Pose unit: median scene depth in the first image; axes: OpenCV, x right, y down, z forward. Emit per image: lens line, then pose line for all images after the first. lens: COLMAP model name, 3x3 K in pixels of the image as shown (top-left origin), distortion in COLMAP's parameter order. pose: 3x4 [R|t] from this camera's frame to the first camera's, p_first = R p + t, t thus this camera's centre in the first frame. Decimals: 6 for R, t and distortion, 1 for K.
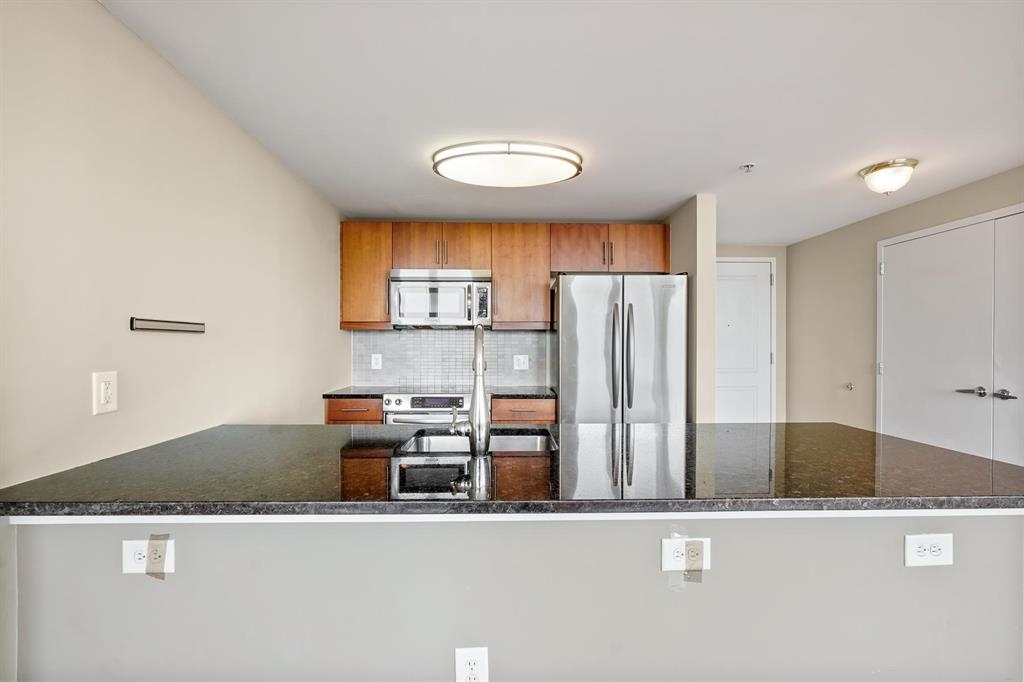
lens RADIAL K [[441.6, 0, 507.9], [0, 441.6, 348.7], [0, 0, 1]] dist [-0.002622, 0.000020]
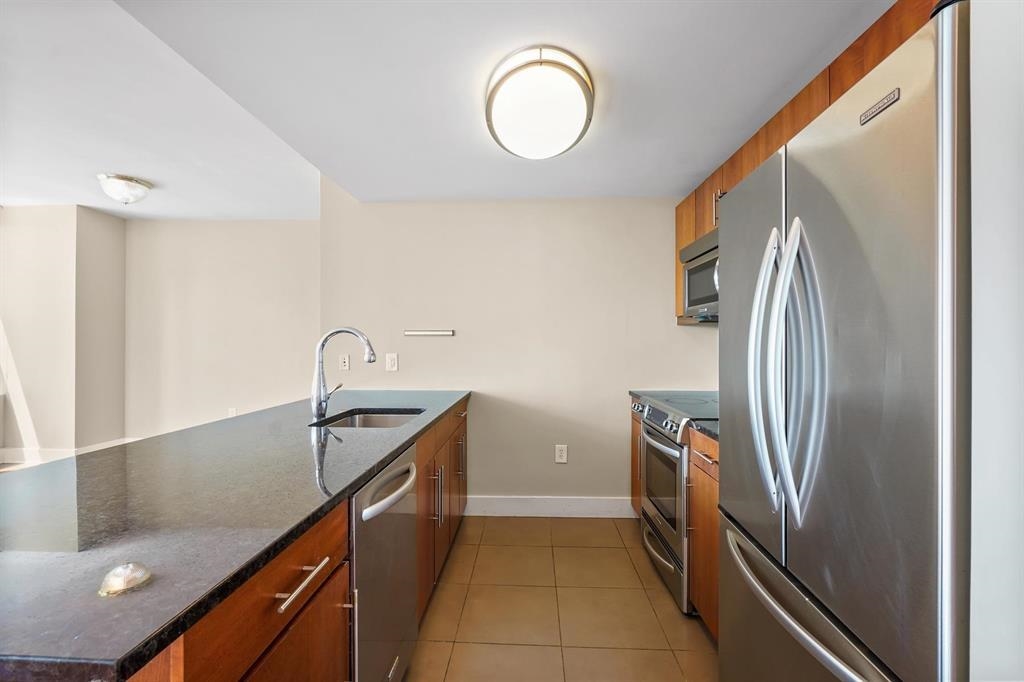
lens RADIAL K [[438.1, 0, 504.7], [0, 438.1, 345.0], [0, 0, 1]] dist [-0.001705, -0.000128]
pose [[-0.082364, 0.001627, -0.996601, 0.584642], [-0.008139, 0.999964, 0.002305, -0.002489], [0.996569, 0.008302, -0.082348, 0.748829]]
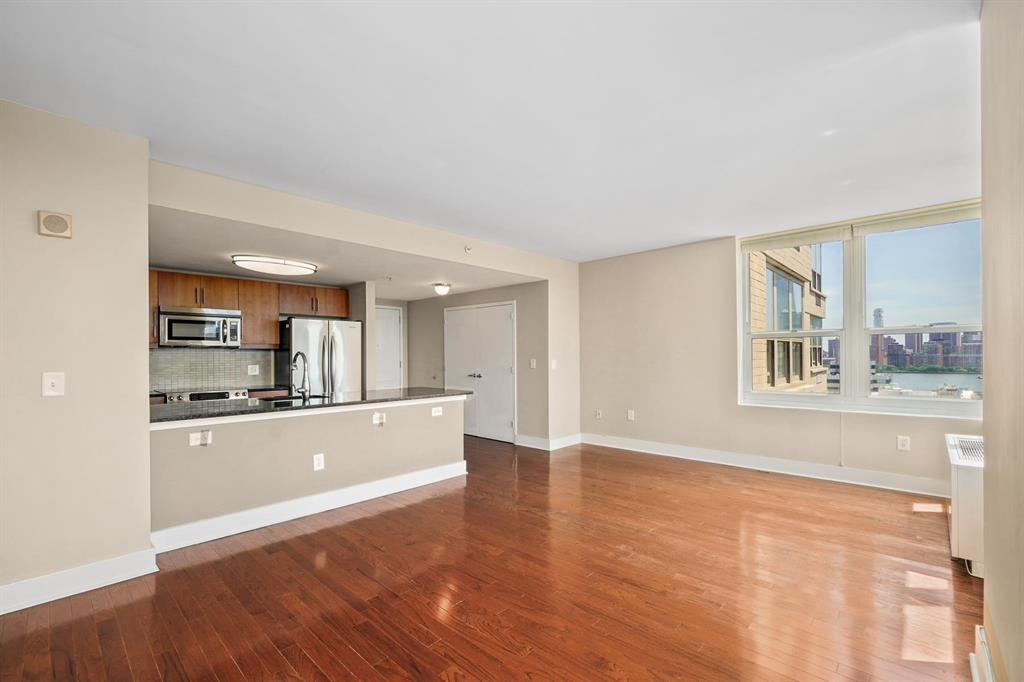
lens RADIAL K [[439.8, 0, 509.8], [0, 439.8, 355.9], [0, 0, 1]] dist [-0.000793, -0.000031]
pose [[0.709326, -0.006149, 0.704853, -0.471832], [0.010678, 0.999941, -0.002022, -0.005726], [-0.704799, 0.008960, 0.709350, -0.791188]]
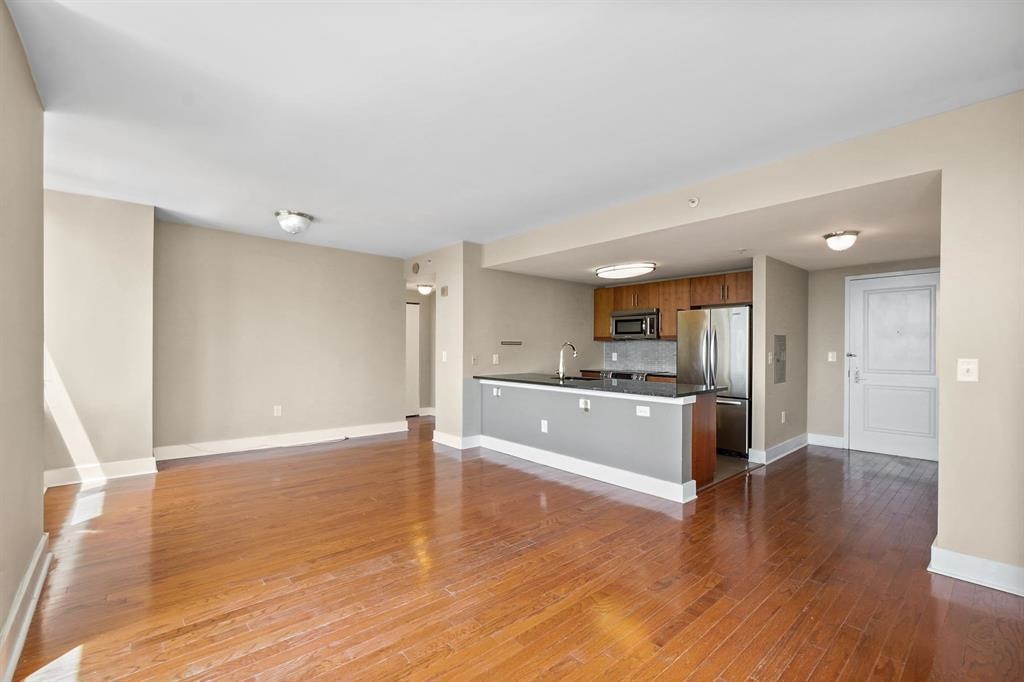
lens RADIAL K [[441.6, 0, 507.9], [0, 441.6, 348.7], [0, 0, 1]] dist [-0.002622, 0.000020]
pose [[0.633591, 0.004371, -0.773656, 1.043606], [-0.007446, 0.999972, -0.000448, -0.001885], [0.773632, 0.006044, 0.633606, -0.688036]]
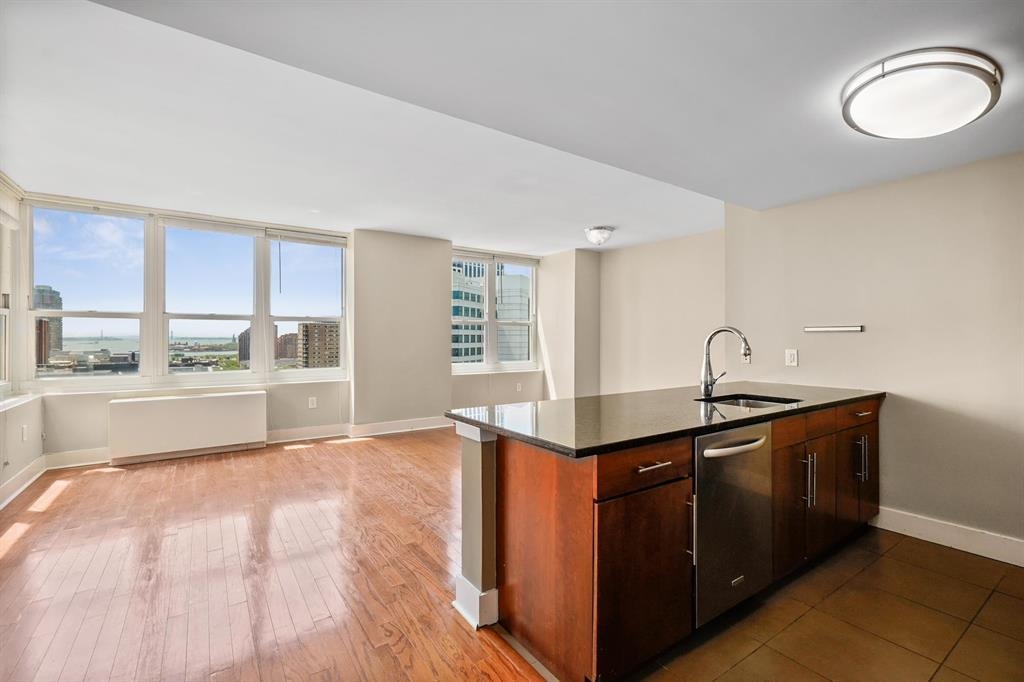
lens RADIAL K [[453.5, 0, 512.0], [0, 453.5, 341.0], [0, 0, 1]] dist [-0.000682, 0.000083]
pose [[-0.842165, 0.000537, -0.539220, 0.748648], [-0.004914, 0.999950, 0.008670, -0.004843], [0.539198, 0.009951, -0.842121, 0.957220]]
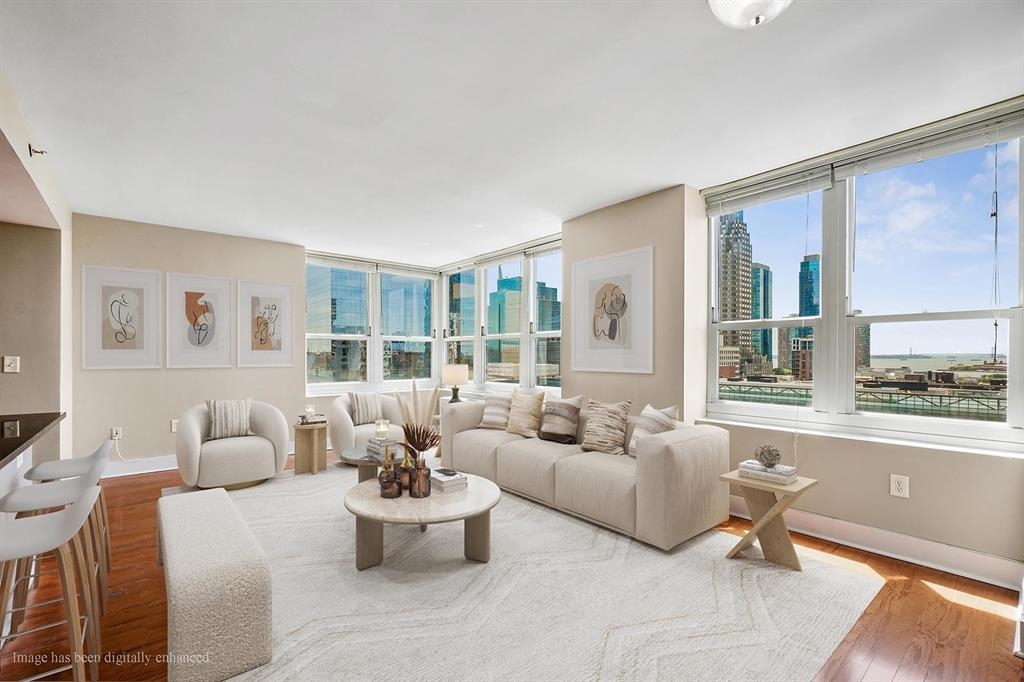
lens RADIAL K [[447.0, 0, 508.6], [0, 447.0, 356.4], [0, 0, 1]] dist [0.000473, 0.000339]
pose [[-0.619545, -0.004002, 0.784951, -0.684347], [0.001334, 0.999980, 0.006152, -0.000245], [-0.784960, 0.004859, -0.619528, 0.188854]]
